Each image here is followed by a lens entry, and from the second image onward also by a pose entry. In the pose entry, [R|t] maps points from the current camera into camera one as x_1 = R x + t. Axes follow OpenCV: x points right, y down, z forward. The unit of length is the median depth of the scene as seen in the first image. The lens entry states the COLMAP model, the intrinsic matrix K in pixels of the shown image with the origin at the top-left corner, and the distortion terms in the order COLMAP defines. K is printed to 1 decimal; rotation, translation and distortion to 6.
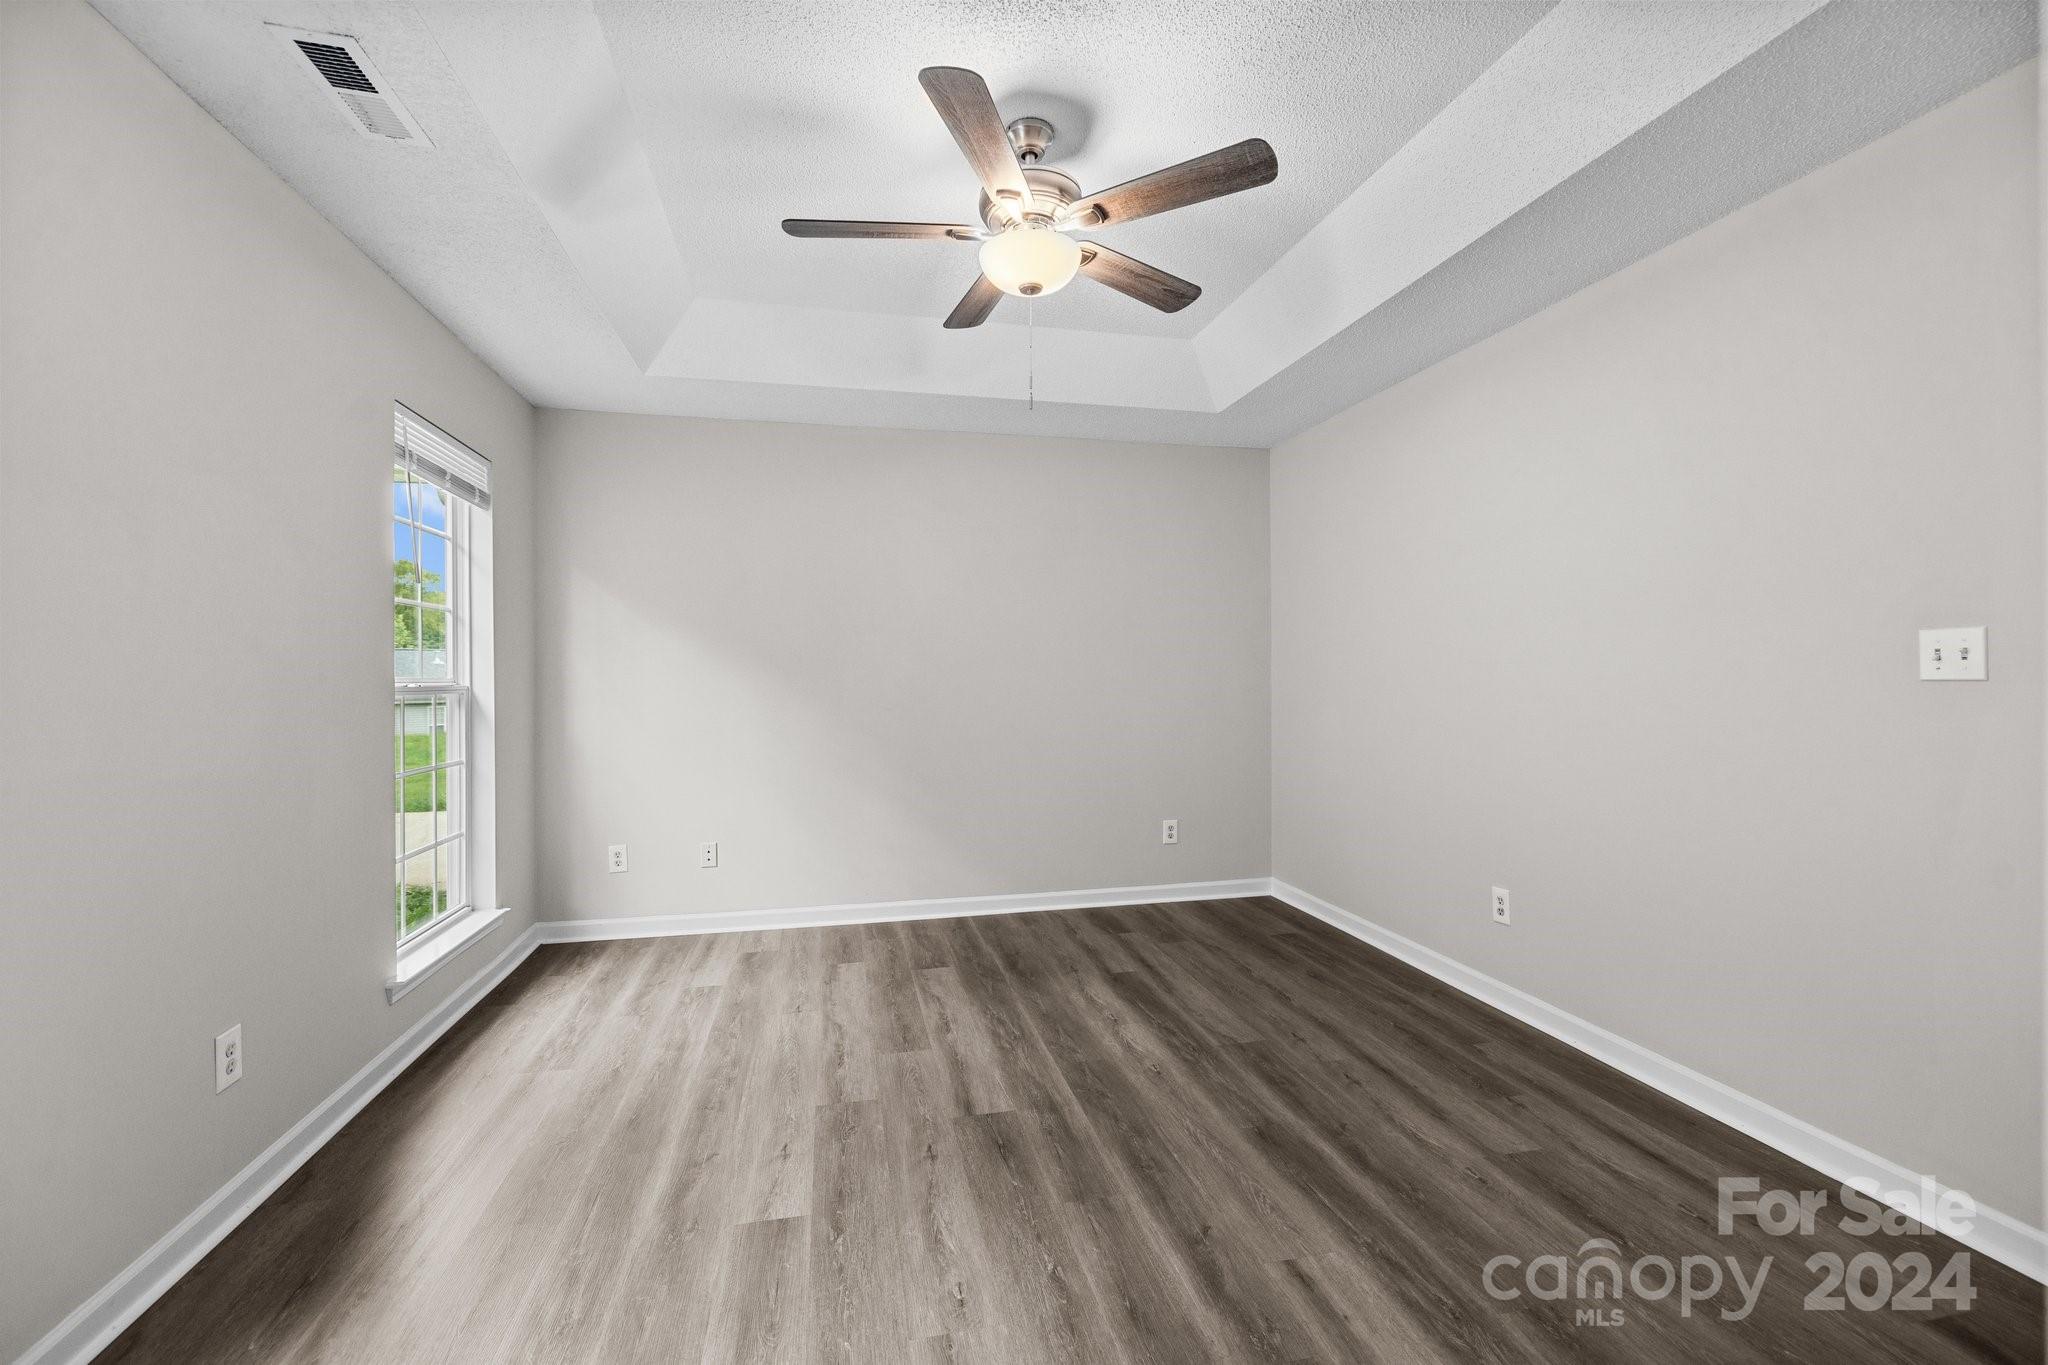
lens RADIAL K [[865.4, 0, 1017.9], [0, 865.4, 672.9], [0, 0, 1]] dist [-0.002238, 0.000738]
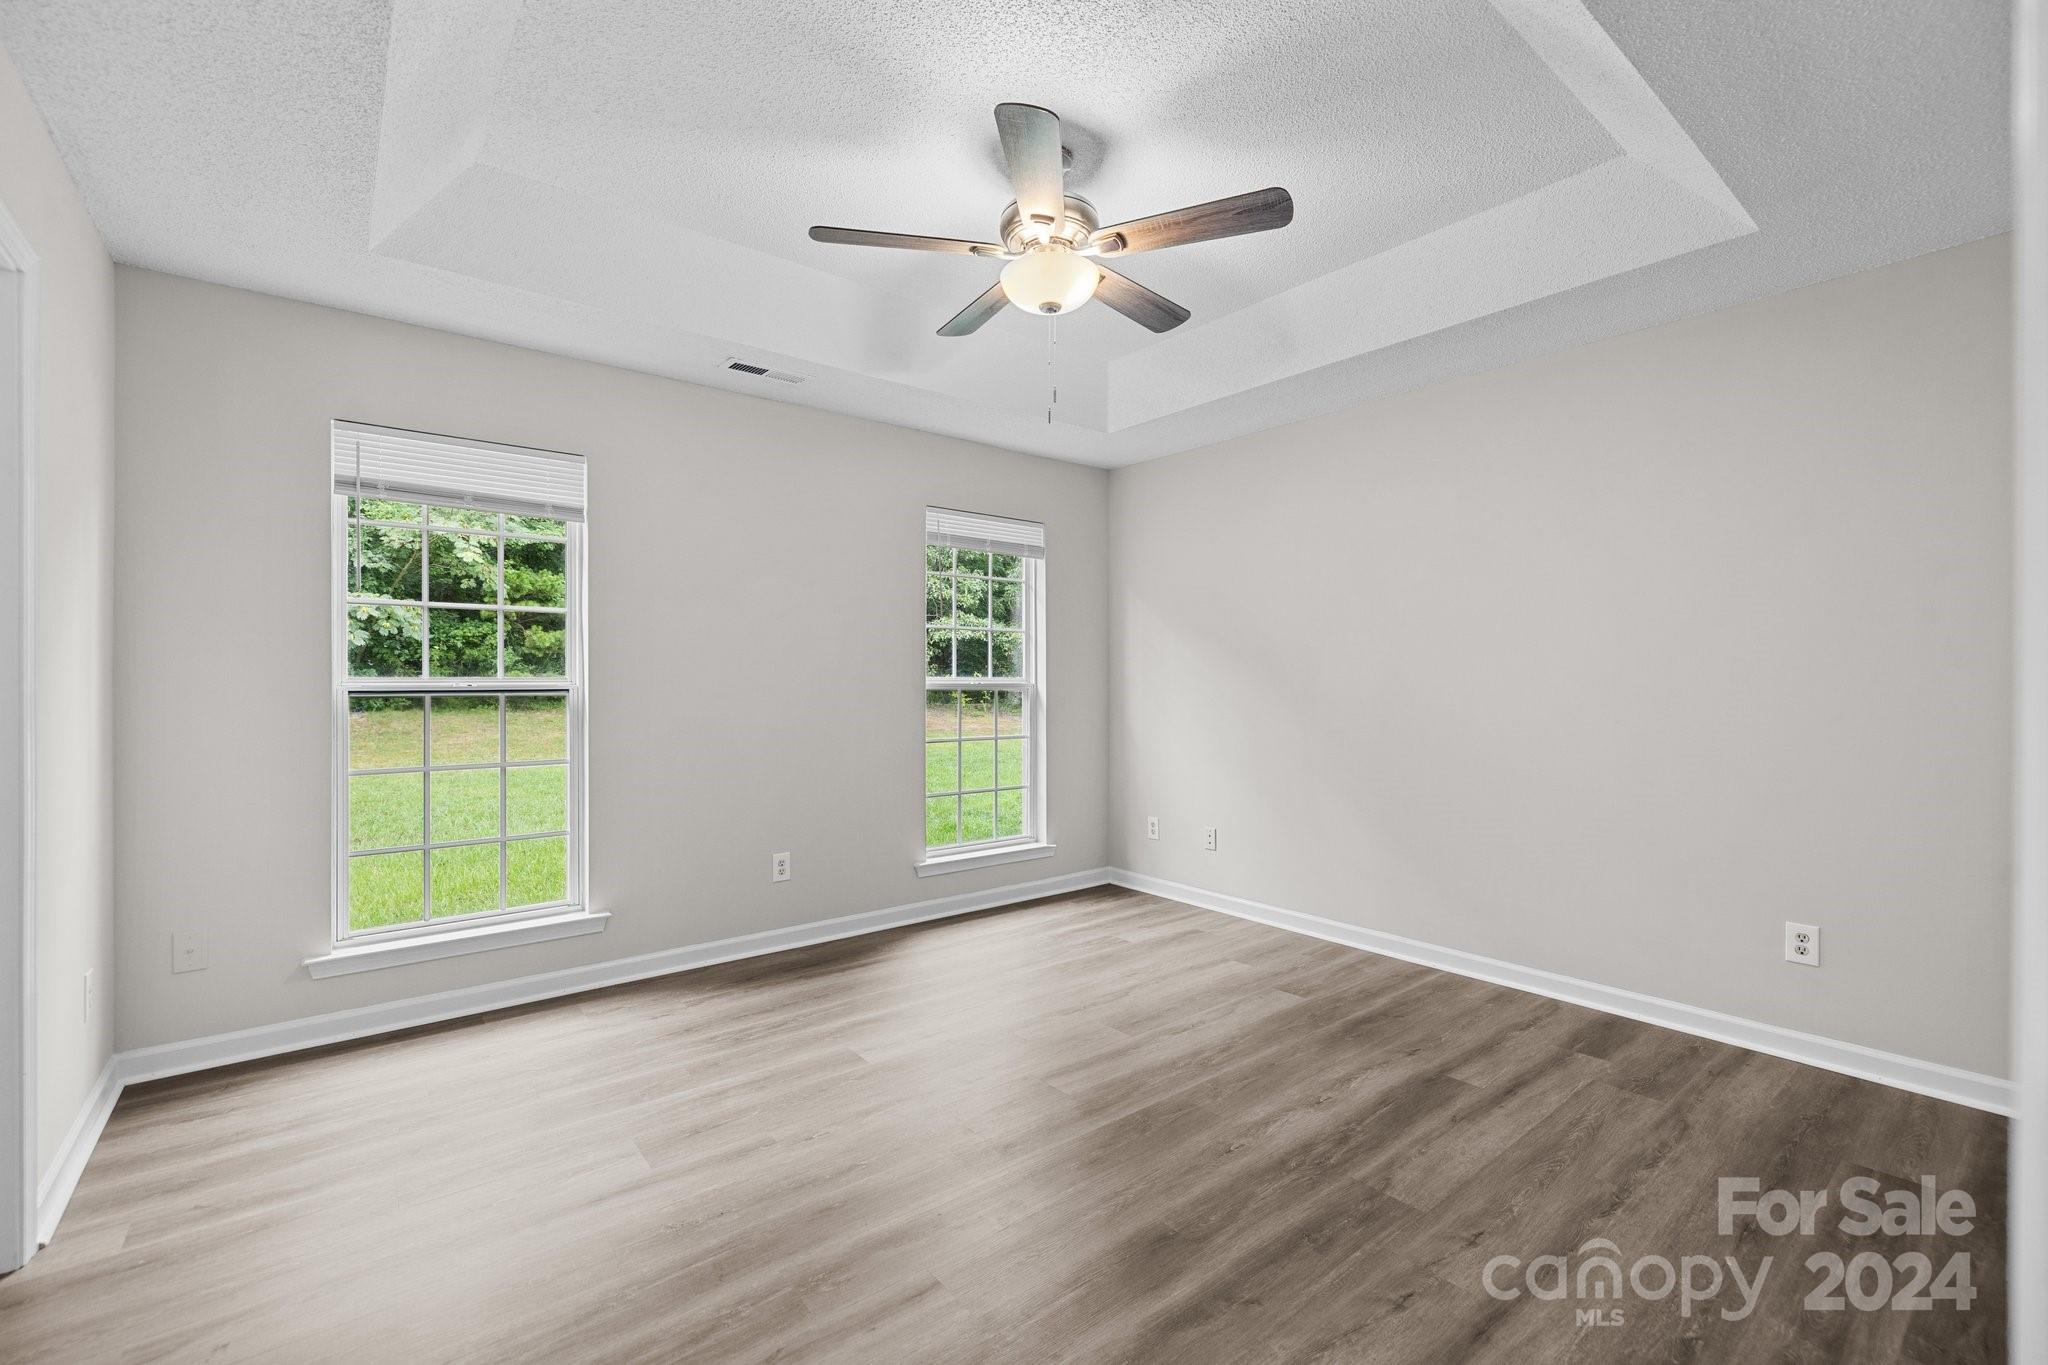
lens RADIAL K [[865.4, 0, 1018.2], [0, 865.4, 685.4], [0, 0, 1]] dist [-0.002238, 0.000738]
pose [[0.450156, 0.018387, -0.892761, 0.625749], [-0.003105, 0.999814, 0.019026, -0.009490], [0.892944, -0.005792, 0.450130, 0.329833]]
